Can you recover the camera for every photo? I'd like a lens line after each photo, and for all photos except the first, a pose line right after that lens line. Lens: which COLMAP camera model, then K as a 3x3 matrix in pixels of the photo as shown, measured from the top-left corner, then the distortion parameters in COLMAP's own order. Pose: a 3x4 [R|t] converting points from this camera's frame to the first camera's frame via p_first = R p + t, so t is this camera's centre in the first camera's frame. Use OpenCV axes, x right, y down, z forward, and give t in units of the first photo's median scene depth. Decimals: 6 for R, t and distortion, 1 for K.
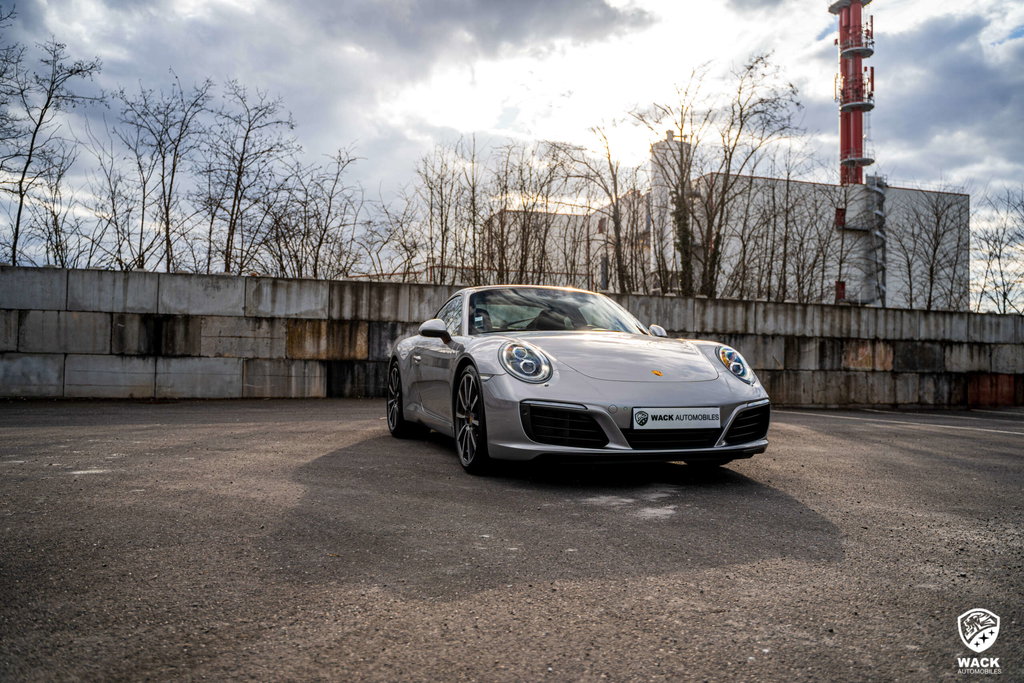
lens RADIAL K [[830.7, 0, 509.9], [0, 830.7, 345.3], [0, 0, 1]] dist [-0.117712, 0.098651]
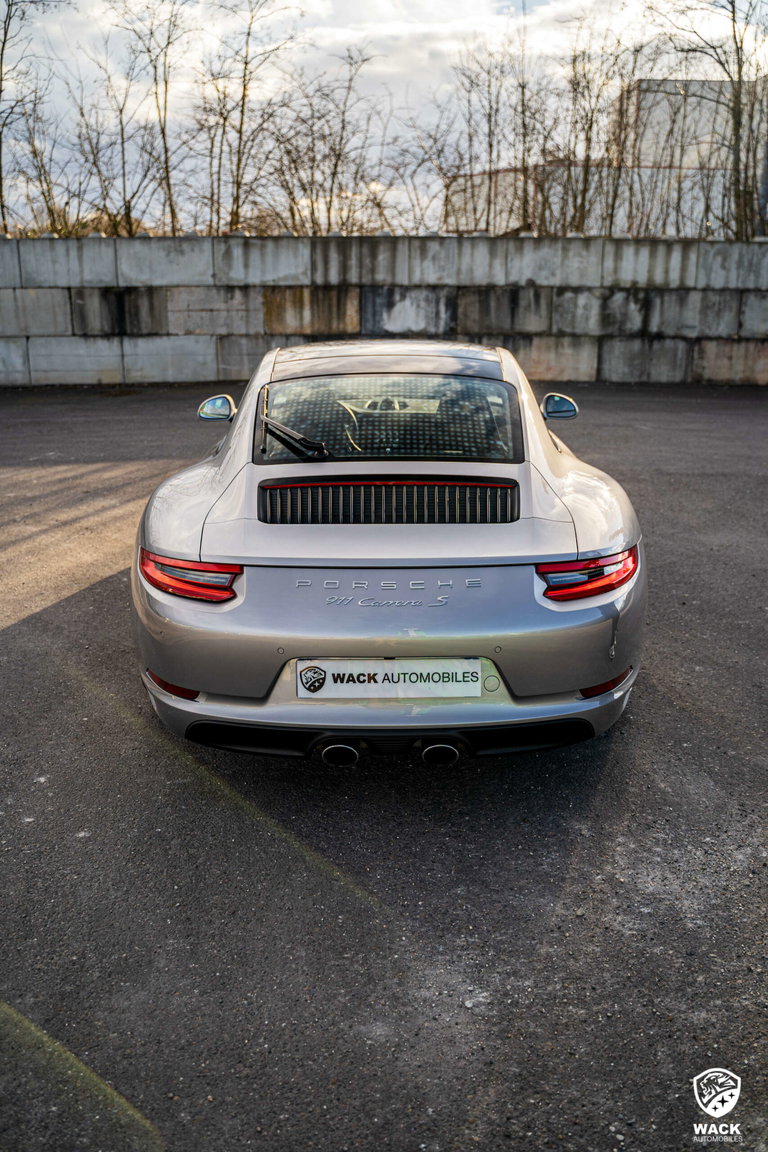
lens RADIAL K [[948.9, 0, 388.1], [0, 948.9, 572.4], [0, 0, 1]] dist [-0.108469, 0.082322]
pose [[0.964628, 0.062522, -0.256094, 0.114696], [0.023500, 0.947206, 0.319764, -0.057261], [0.262566, -0.314471, 0.912232, 0.061207]]
